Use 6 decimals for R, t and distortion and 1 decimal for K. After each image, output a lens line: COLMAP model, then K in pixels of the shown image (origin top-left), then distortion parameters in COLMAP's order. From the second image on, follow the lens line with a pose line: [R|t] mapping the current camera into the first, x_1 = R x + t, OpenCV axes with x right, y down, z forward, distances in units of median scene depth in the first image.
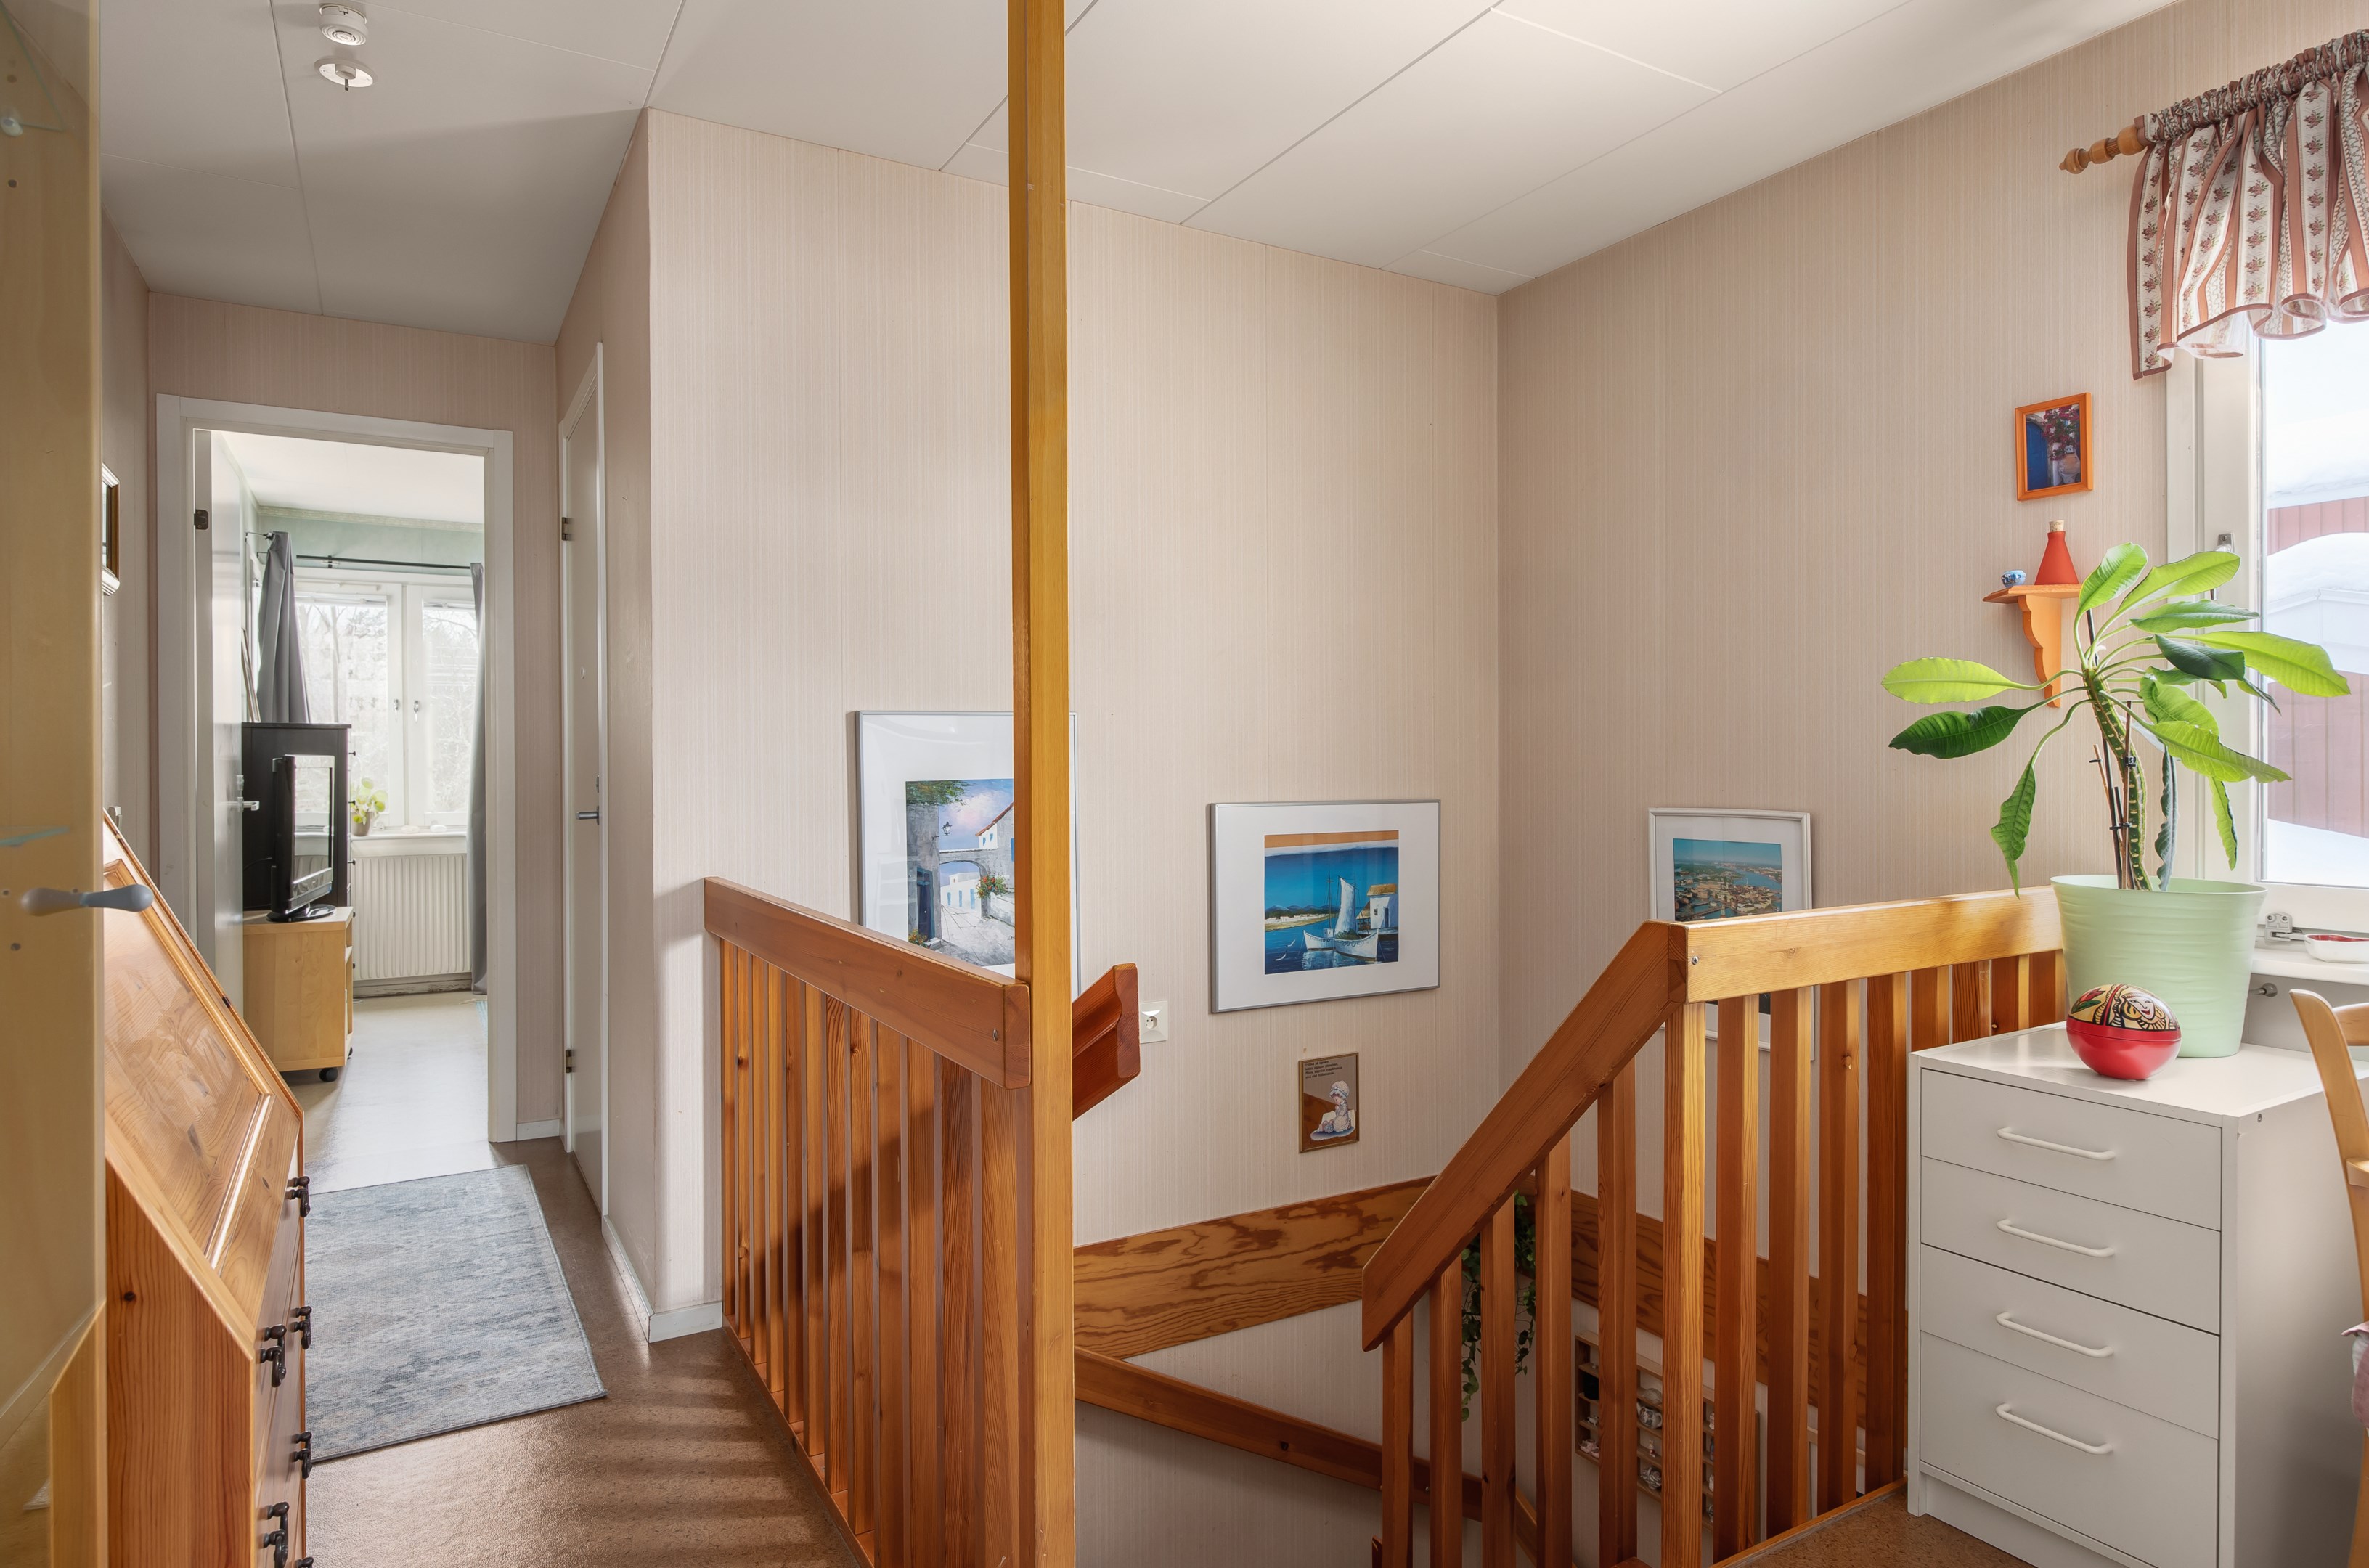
lens RADIAL K [[1332.2, 0, 1188.8], [0, 1332.2, 776.3], [0, 0, 1]] dist [-0.000417, 0.000029]
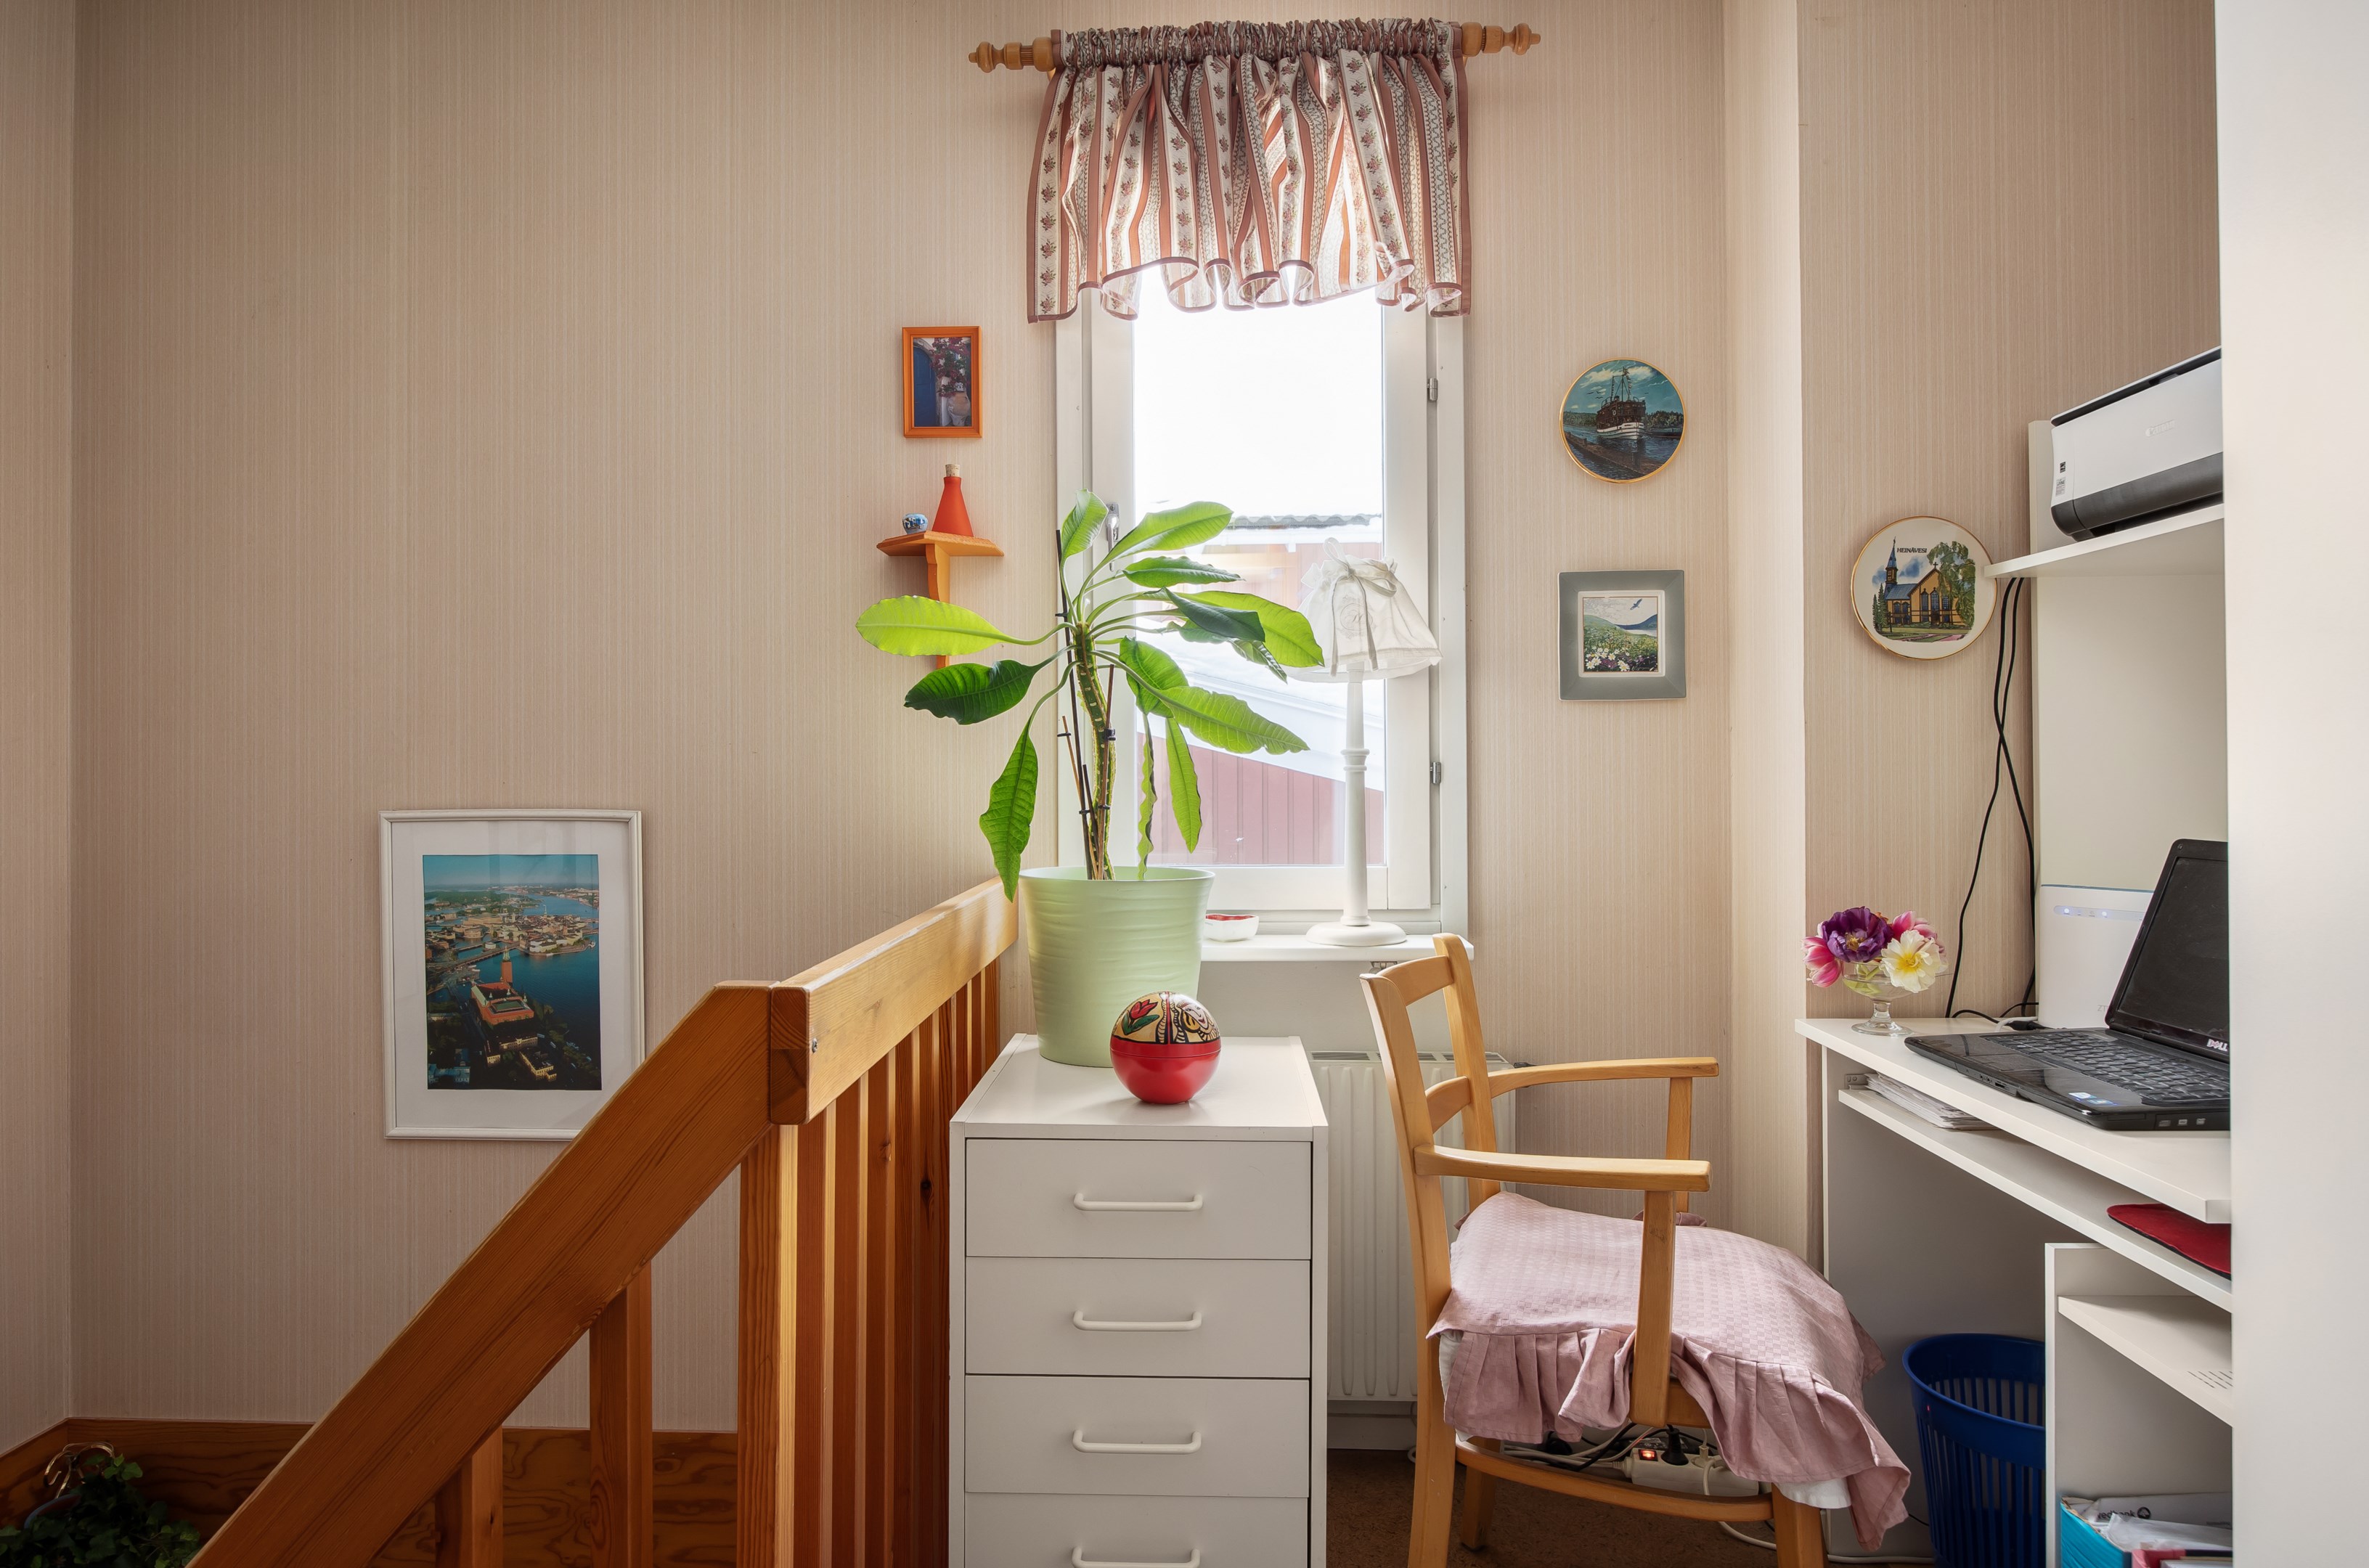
lens RADIAL K [[1374.2, 0, 1166.8], [0, 1374.2, 778.3], [0, 0, 1]] dist [-0.013236, 0.000056]
pose [[0.538704, 0.002274, 0.842492, -0.031577], [0.007533, 0.999943, -0.007516, 0.023197], [-0.842461, 0.010395, 0.538657, 0.452931]]
